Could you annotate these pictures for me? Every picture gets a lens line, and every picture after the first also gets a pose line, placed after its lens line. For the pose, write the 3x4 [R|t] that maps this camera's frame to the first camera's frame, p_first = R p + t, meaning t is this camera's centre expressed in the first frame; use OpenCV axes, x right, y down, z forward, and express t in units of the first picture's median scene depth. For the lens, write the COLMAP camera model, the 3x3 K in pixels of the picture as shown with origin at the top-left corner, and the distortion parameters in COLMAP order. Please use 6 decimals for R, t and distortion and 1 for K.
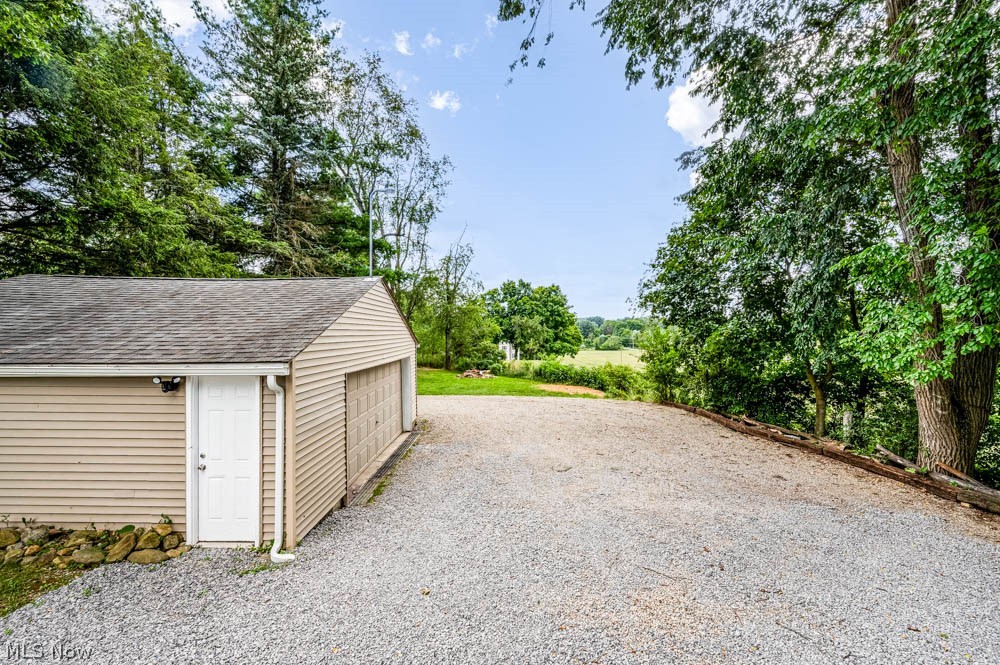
lens RADIAL K [[404.1, 0, 498.7], [0, 404.1, 334.8], [0, 0, 1]] dist [-0.002936, 0.000871]
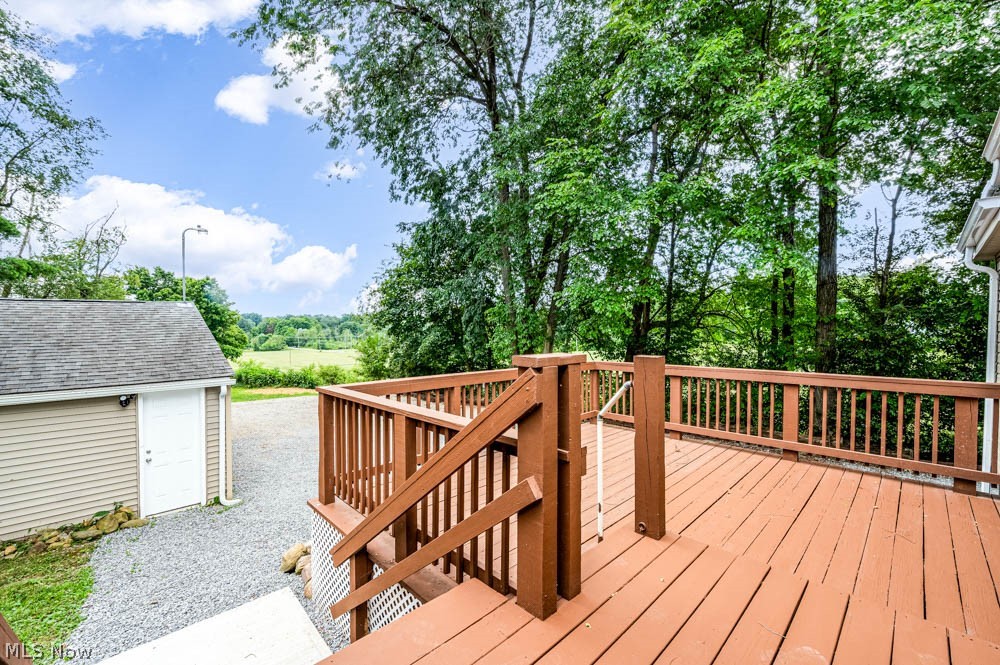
lens RADIAL K [[404.1, 0, 500.1], [0, 404.1, 339.8], [0, 0, 1]] dist [-0.002936, 0.000871]
pose [[0.702591, -0.024189, 0.711183, -0.371831], [0.011617, 0.999679, 0.022525, -0.038272], [-0.711499, -0.007564, 0.702646, -0.333164]]
